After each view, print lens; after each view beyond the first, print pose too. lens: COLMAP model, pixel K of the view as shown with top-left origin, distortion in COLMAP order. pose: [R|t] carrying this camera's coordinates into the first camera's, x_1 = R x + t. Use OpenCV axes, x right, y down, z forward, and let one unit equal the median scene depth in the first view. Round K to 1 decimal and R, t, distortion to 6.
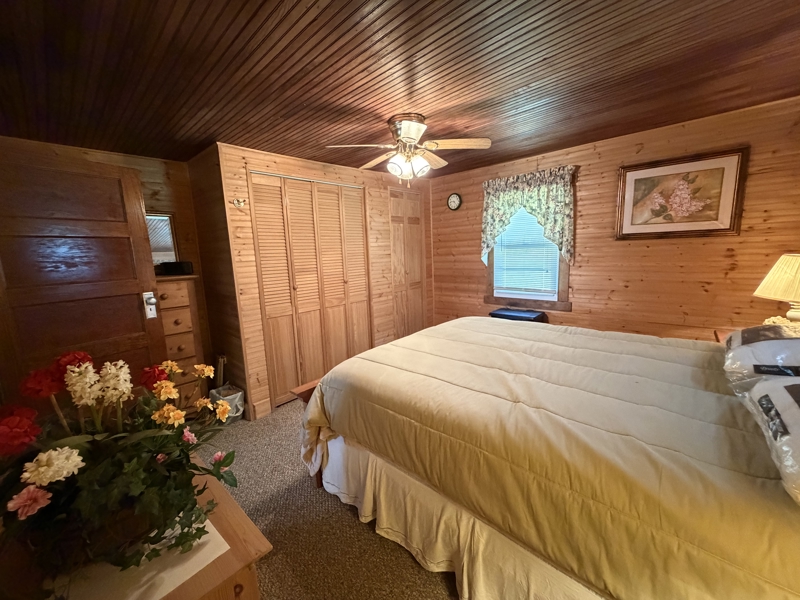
lens RADIAL K [[319.1, 0, 398.2], [0, 319.1, 299.7], [0, 0, 1]] dist [0.000383, -0.000401]
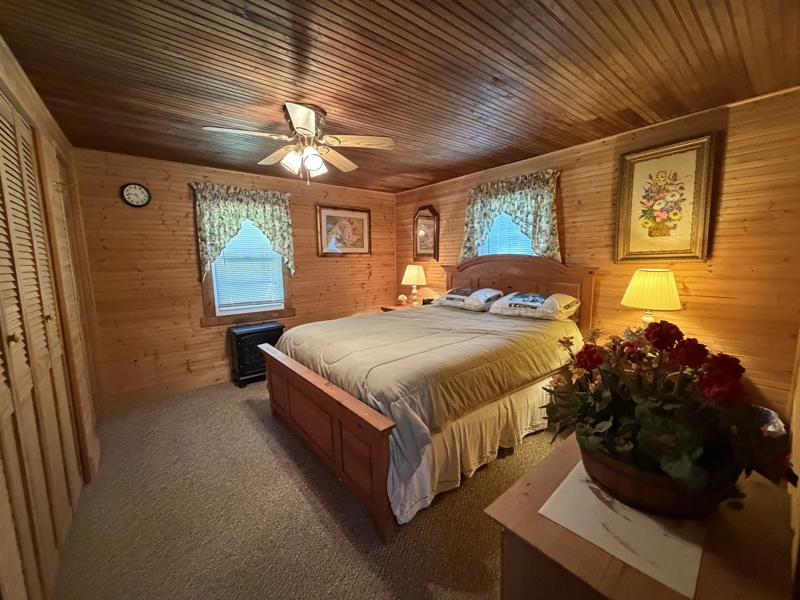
lens RADIAL K [[319.1, 0, 400.6], [0, 319.1, 299.1], [0, 0, 1]] dist [0.000383, -0.000401]
pose [[0.140341, -0.082325, 0.986675, -0.583338], [0.166921, 0.984240, 0.058380, -0.028644], [-0.975931, 0.156504, 0.151872, 0.448166]]
